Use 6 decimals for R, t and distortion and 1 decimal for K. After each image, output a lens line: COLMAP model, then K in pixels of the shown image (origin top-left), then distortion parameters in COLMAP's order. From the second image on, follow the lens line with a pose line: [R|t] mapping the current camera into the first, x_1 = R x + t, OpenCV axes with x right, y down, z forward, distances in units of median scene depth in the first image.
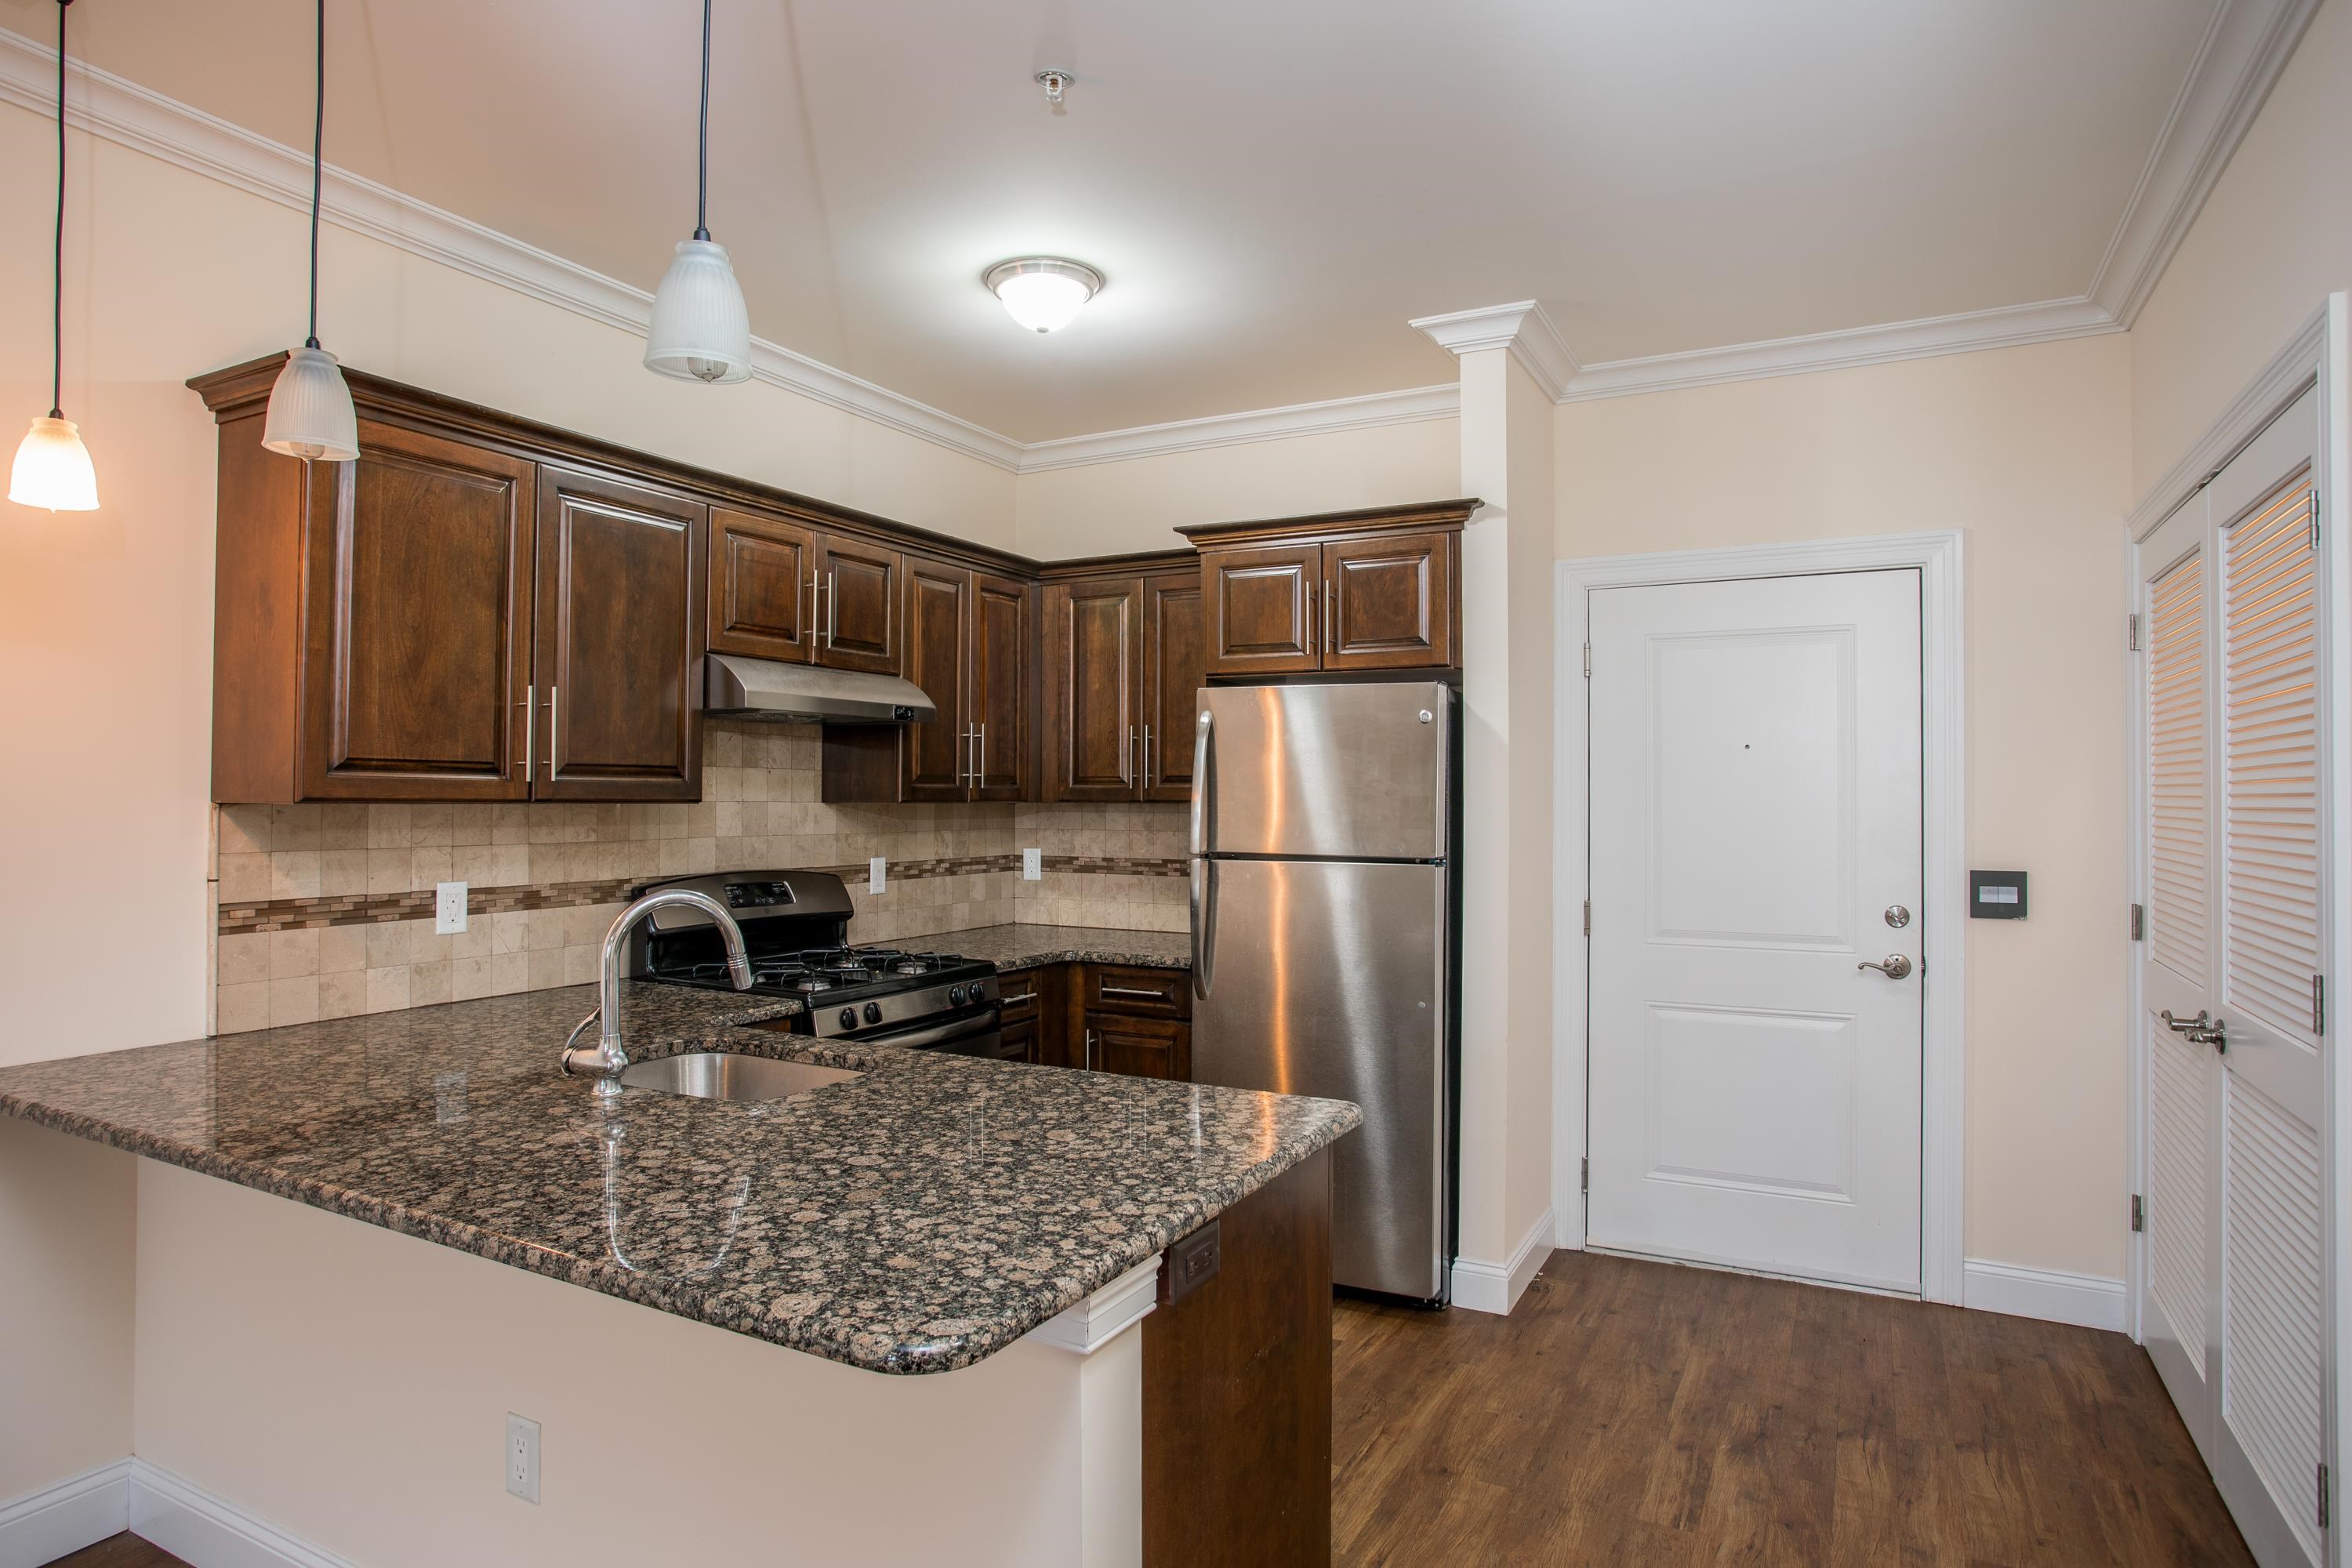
lens RADIAL K [[1351.7, 0, 1157.0], [0, 1351.7, 776.1], [0, 0, 1]] dist [-0.068416, 0.041787]
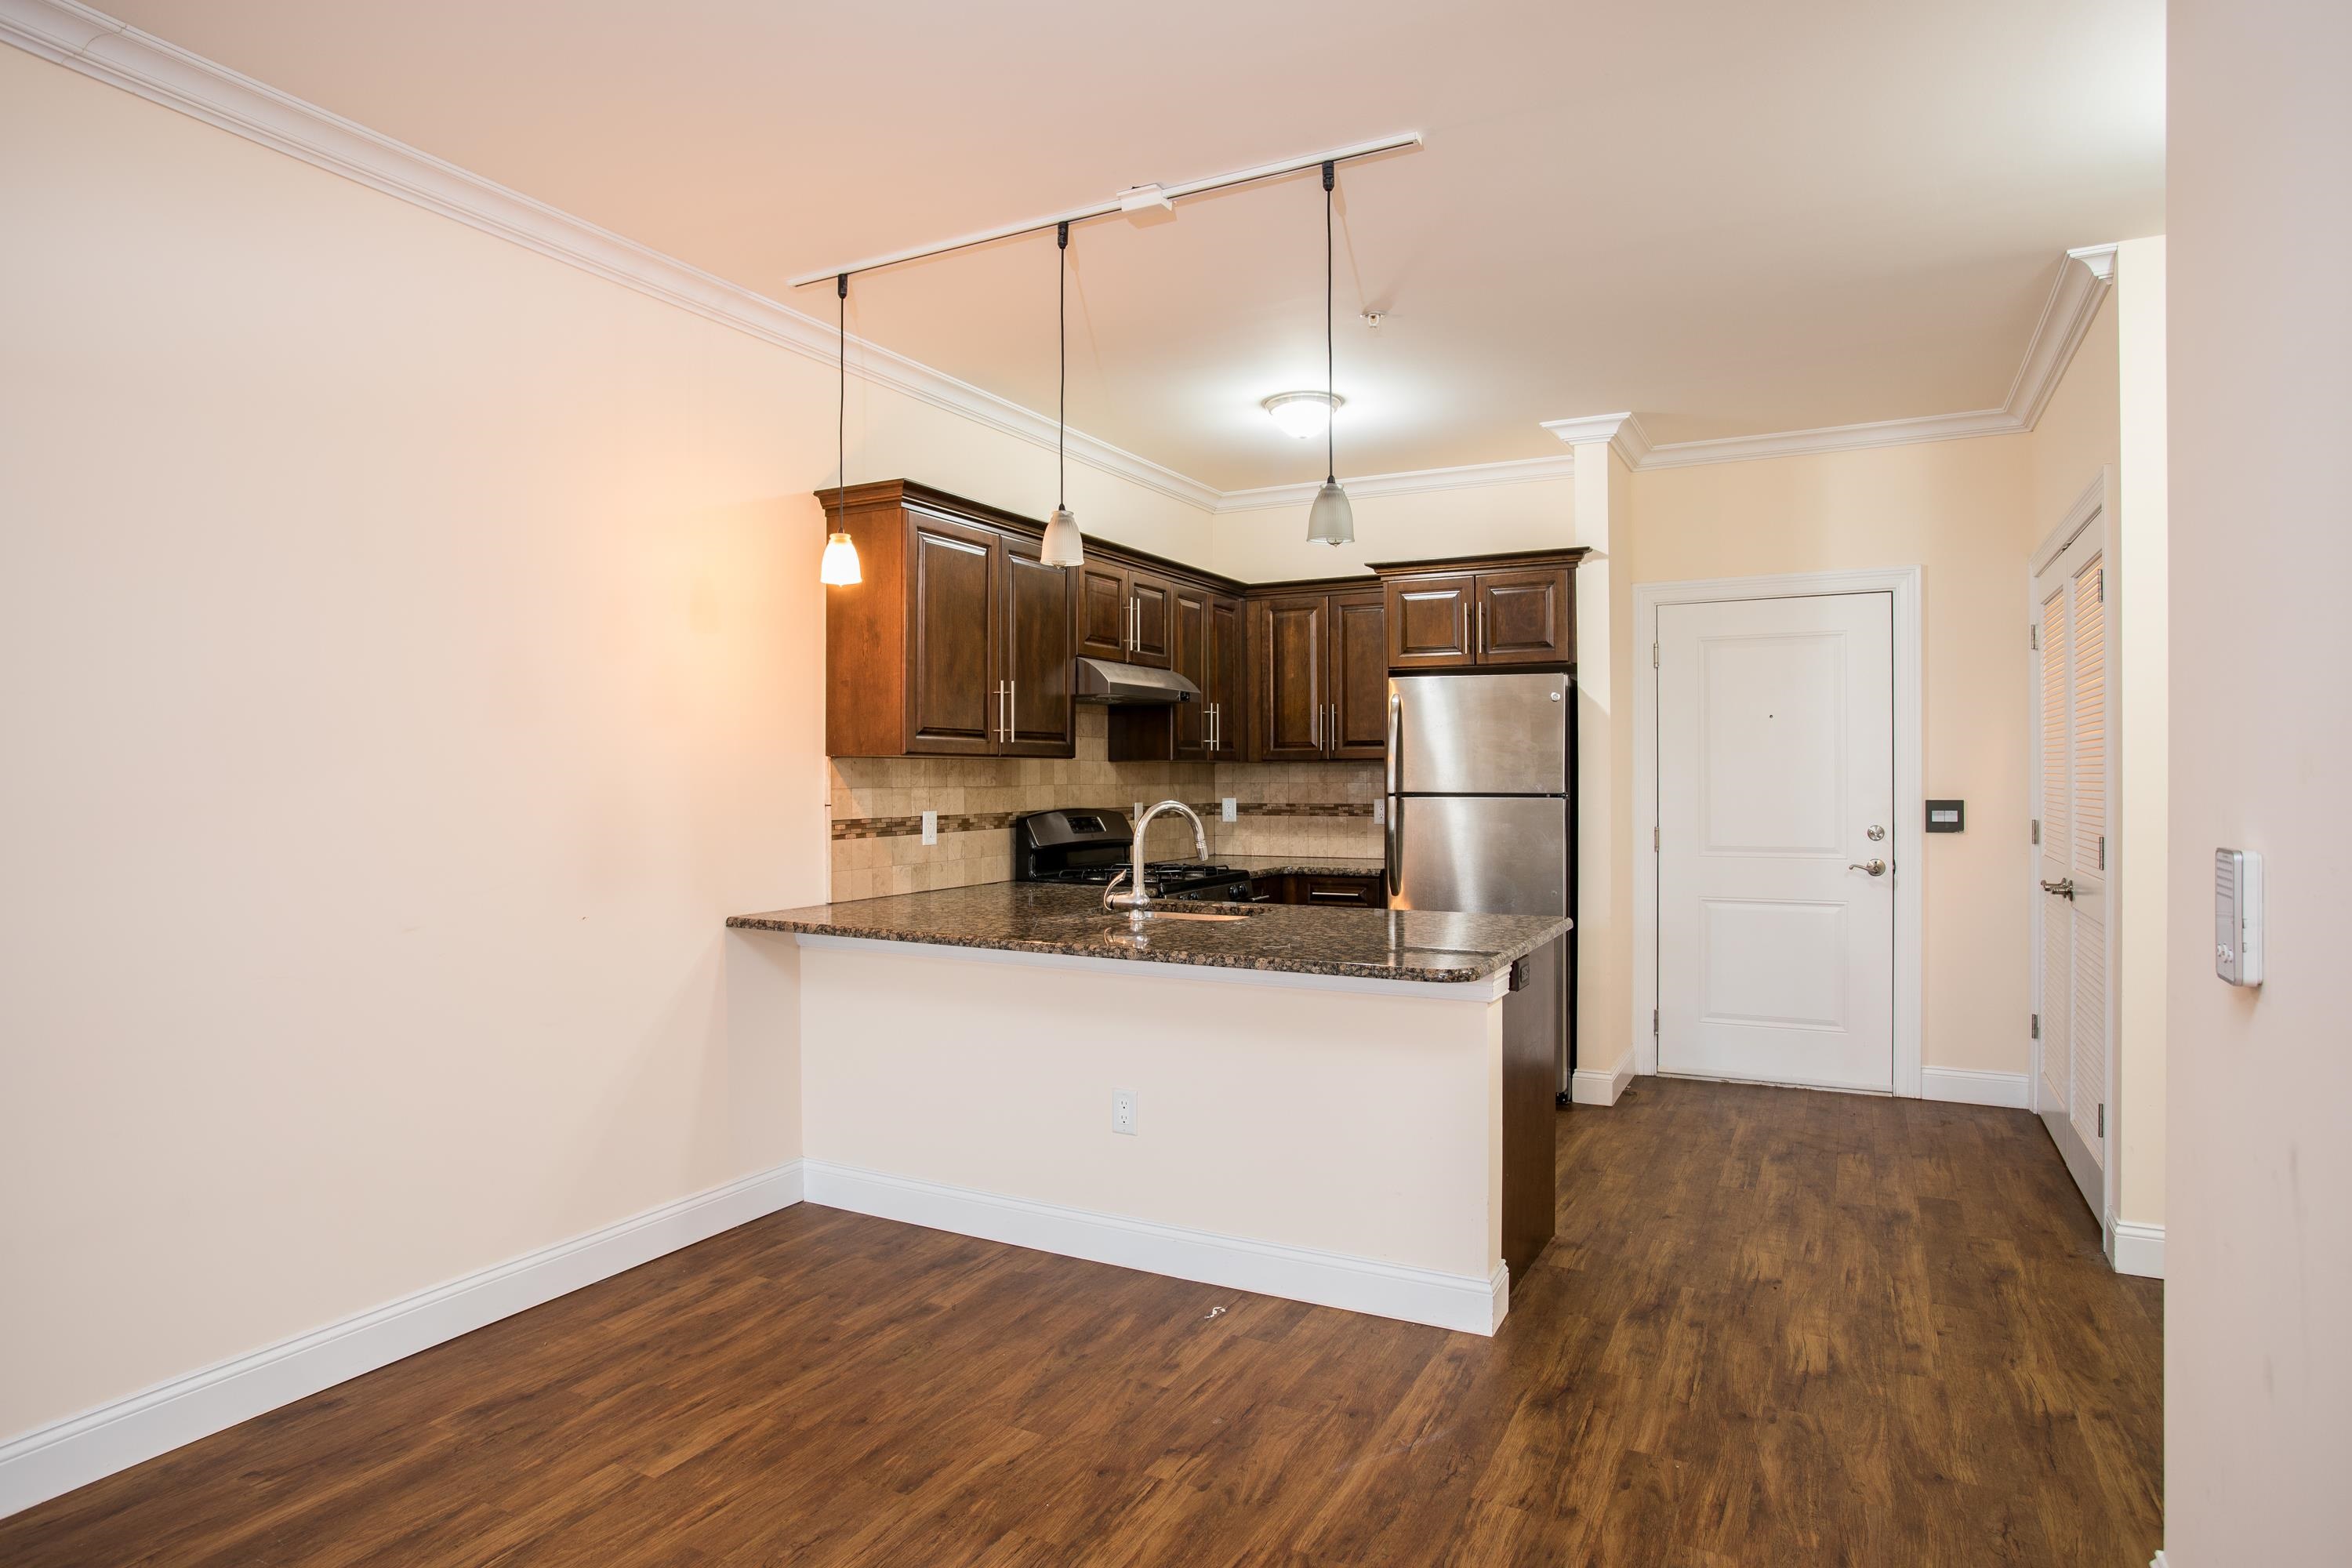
lens RADIAL K [[1351.7, 0, 1157.0], [0, 1351.7, 776.1], [0, 0, 1]] dist [-0.068416, 0.041787]
pose [[0.999947, -0.007638, 0.006896, -0.262672], [0.007533, 0.999859, 0.015040, 0.017928], [-0.007010, -0.014987, 0.999863, -0.493149]]
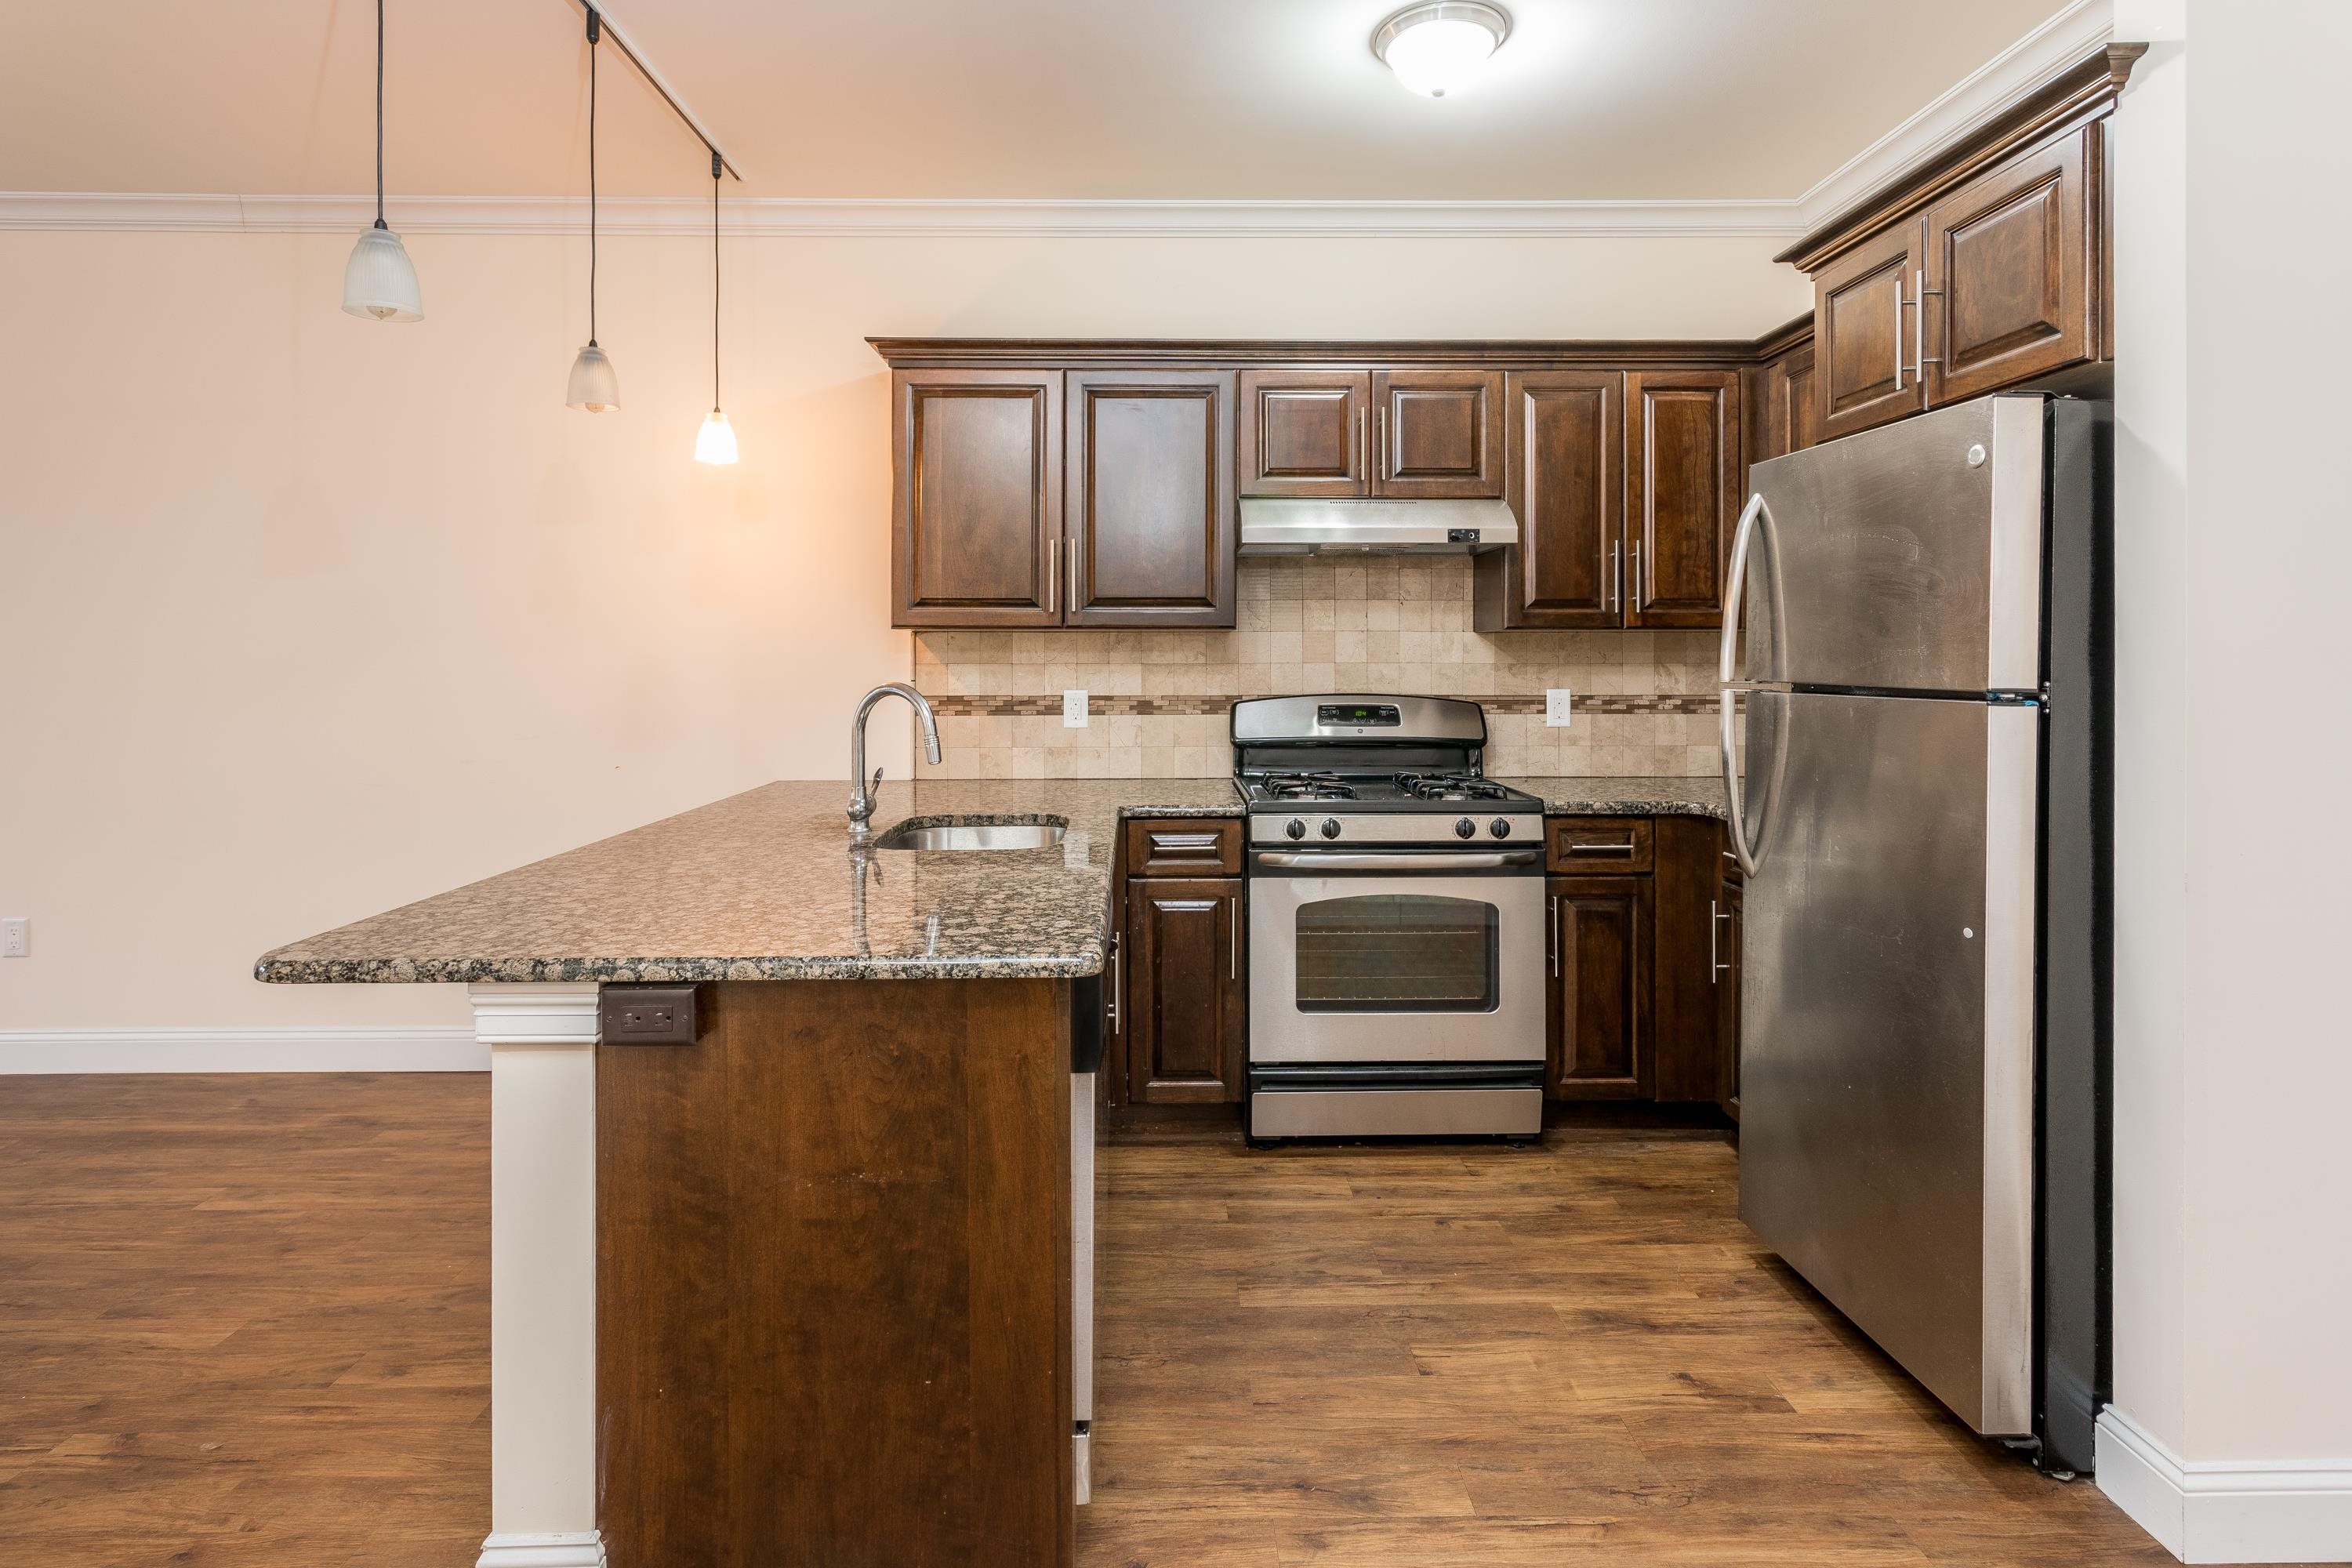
lens RADIAL K [[1166.8, 0, 1146.2], [0, 1166.8, 657.3], [0, 0, 1]] dist [0.002807, 0.001850]
pose [[0.479092, -0.005931, -0.877745, 0.513591], [0.015750, 0.999874, 0.001841, 0.041983], [0.877623, -0.014707, 0.479125, 0.456426]]
